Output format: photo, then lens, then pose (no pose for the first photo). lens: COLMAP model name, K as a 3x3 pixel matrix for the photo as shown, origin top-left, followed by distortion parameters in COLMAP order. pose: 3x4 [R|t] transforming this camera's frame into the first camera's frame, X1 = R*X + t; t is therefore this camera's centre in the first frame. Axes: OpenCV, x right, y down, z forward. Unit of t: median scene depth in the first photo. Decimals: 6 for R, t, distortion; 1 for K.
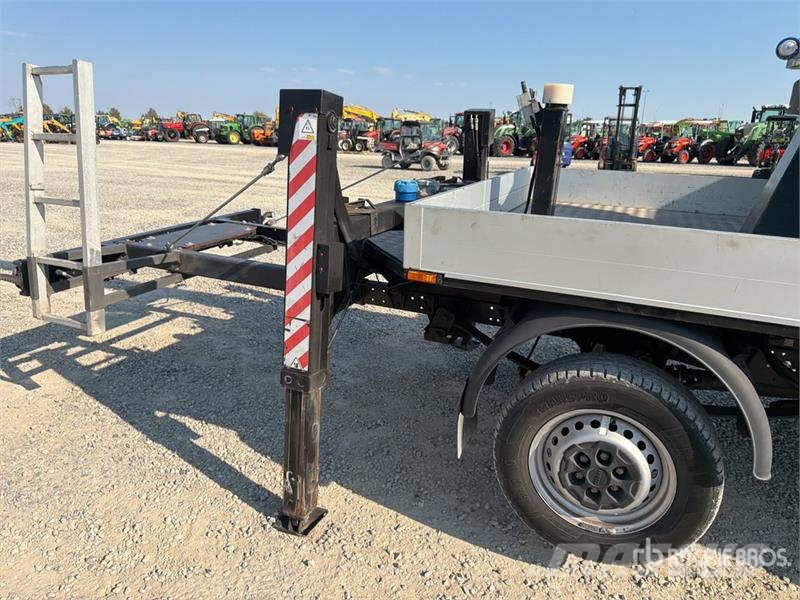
lens RADIAL K [[570.4, 0, 397.8], [0, 570.4, 300.9], [0, 0, 1]] dist [0.031817, -0.039014]
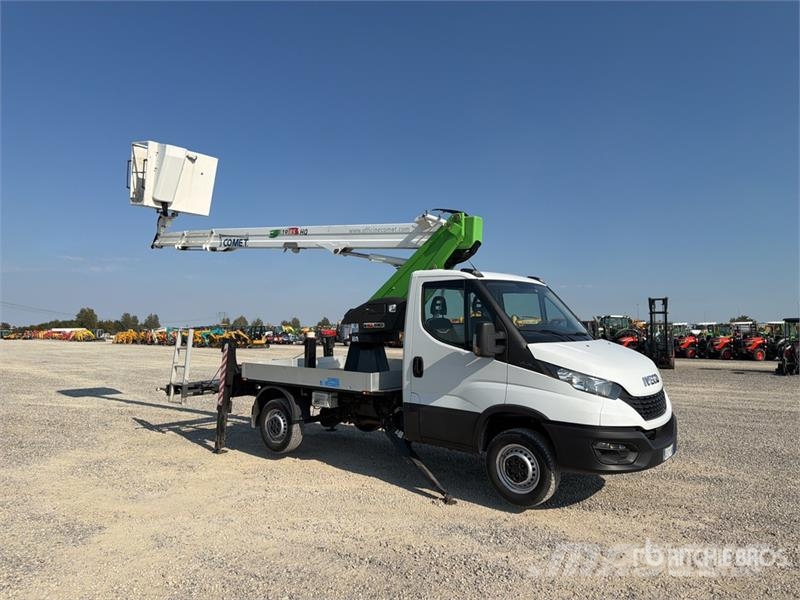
lens RADIAL K [[568.5, 0, 397.4], [0, 568.5, 295.7], [0, 0, 1]] dist [0.071022, -0.104334]
pose [[0.965340, -0.034146, -0.258753, 1.486304], [-0.057723, 0.938922, -0.339253, 0.493663], [0.254533, 0.342431, 0.904408, -1.823602]]
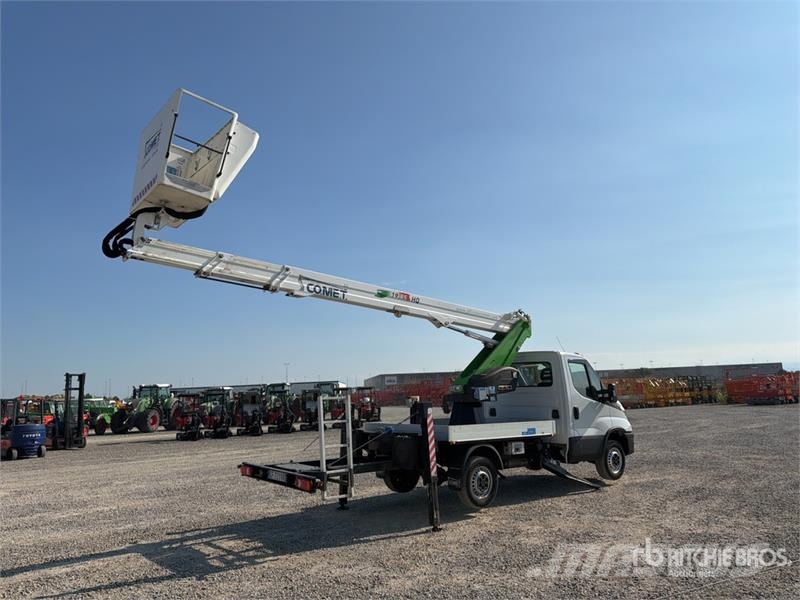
lens RADIAL K [[568.5, 0, 397.4], [0, 568.5, 295.7], [0, 0, 1]] dist [0.071022, -0.104334]
pose [[0.463165, 0.116640, 0.878563, -2.635247], [0.297203, 0.913462, -0.277954, 0.009998], [-0.834954, 0.389850, 0.388418, -0.486052]]
